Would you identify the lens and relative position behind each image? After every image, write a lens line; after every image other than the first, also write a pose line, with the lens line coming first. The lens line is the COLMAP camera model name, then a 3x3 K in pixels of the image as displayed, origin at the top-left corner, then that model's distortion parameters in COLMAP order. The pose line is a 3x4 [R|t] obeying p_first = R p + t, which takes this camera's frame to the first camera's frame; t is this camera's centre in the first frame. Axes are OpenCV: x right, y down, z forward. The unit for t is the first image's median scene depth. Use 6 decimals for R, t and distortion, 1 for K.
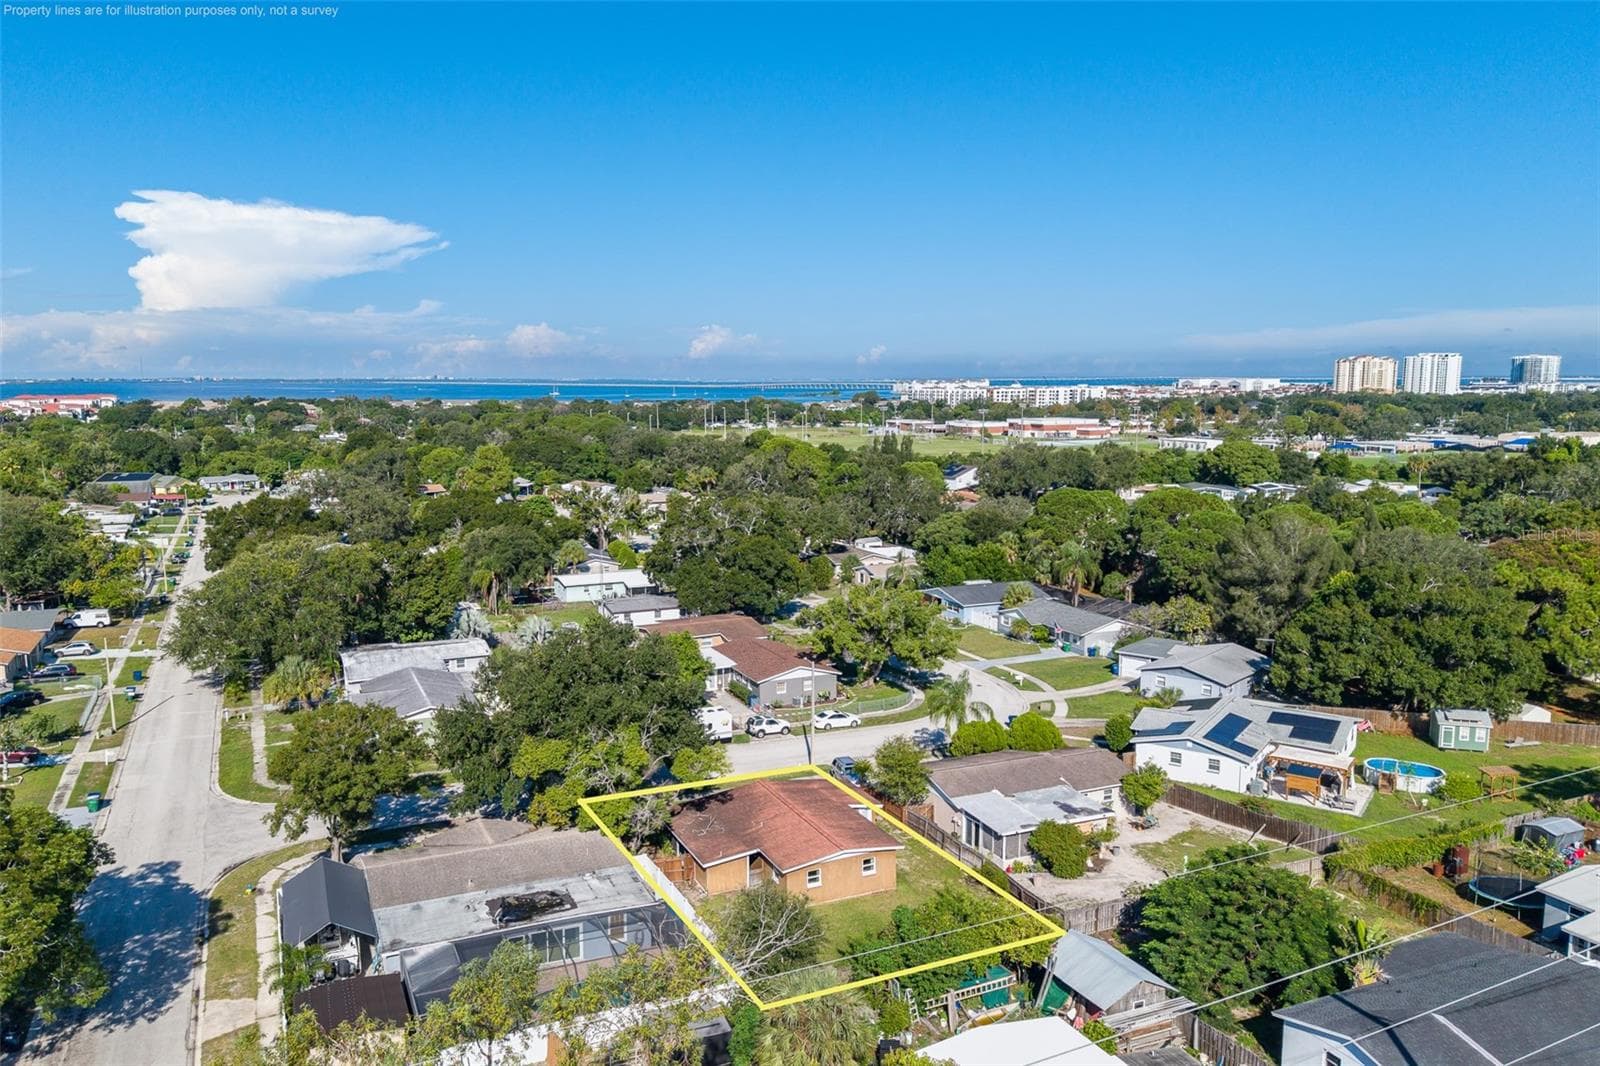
lens RADIAL K [[1167.4, 0, 789.8], [0, 1167.4, 559.7], [0, 0, 1]] dist [0.086551, -0.110780]
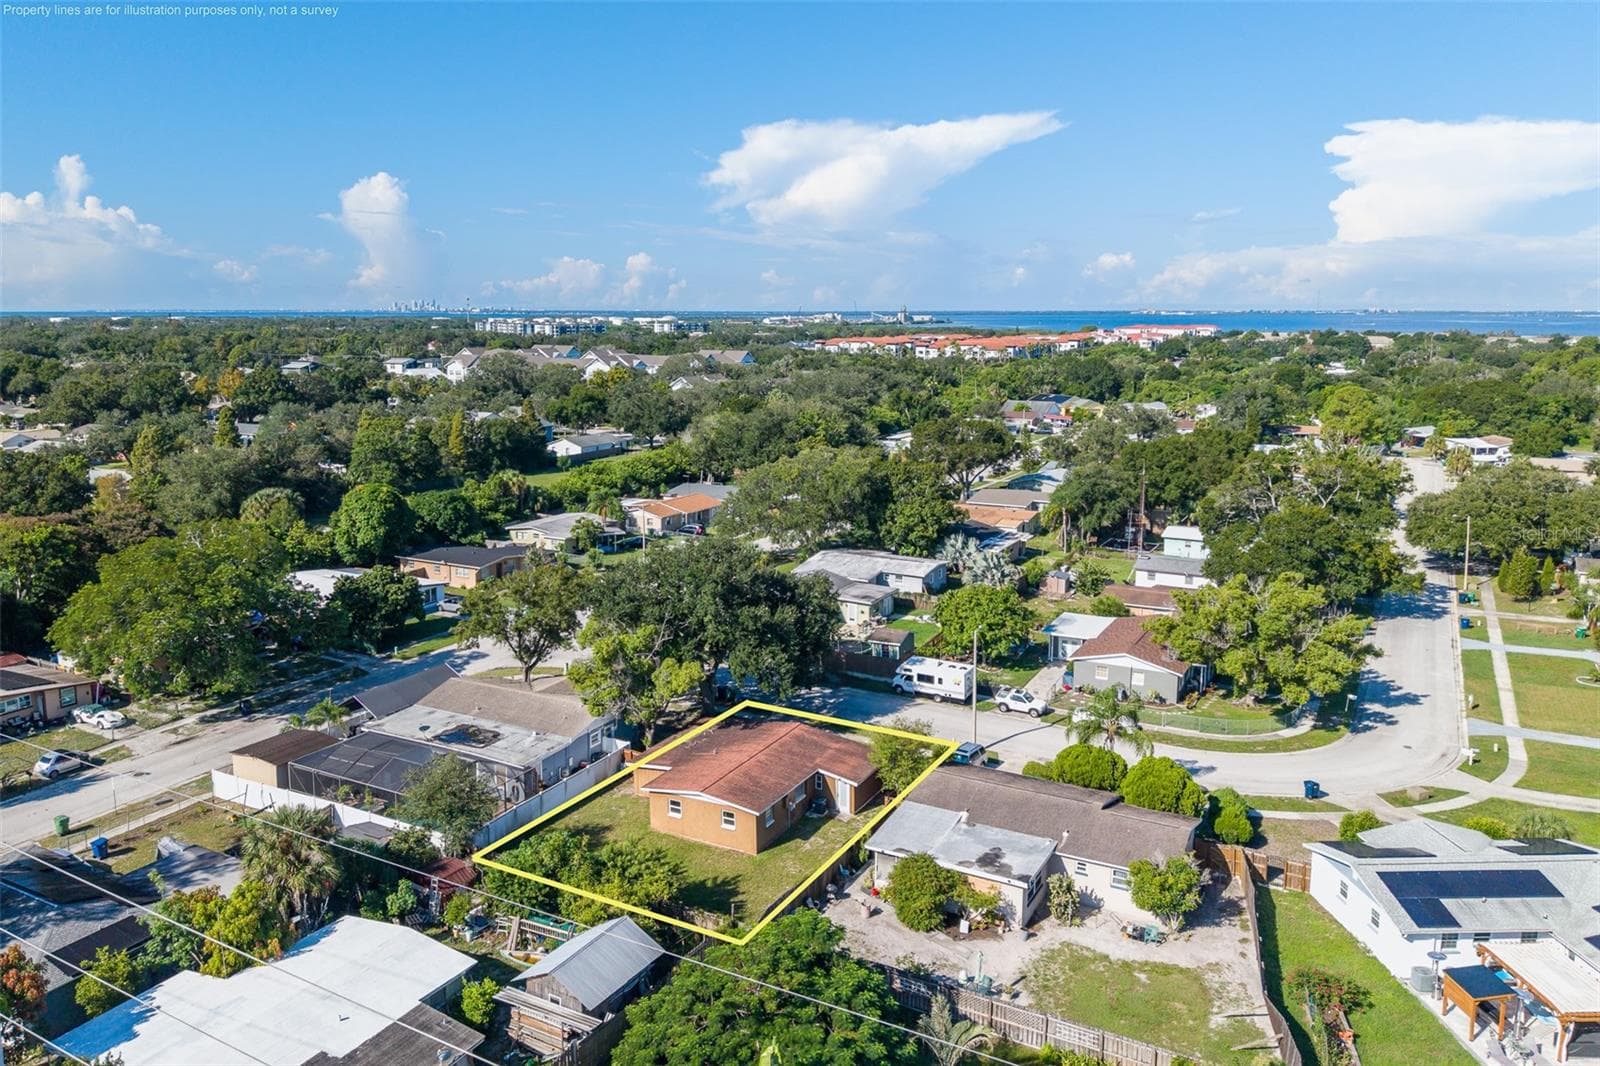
lens RADIAL K [[1167.4, 0, 789.8], [0, 1167.4, 559.7], [0, 0, 1]] dist [0.086551, -0.110780]
pose [[0.604041, 0.170909, -0.778412, 0.328610], [-0.127583, 0.984875, 0.117237, -0.028562], [0.786675, 0.028496, 0.616710, 0.175775]]
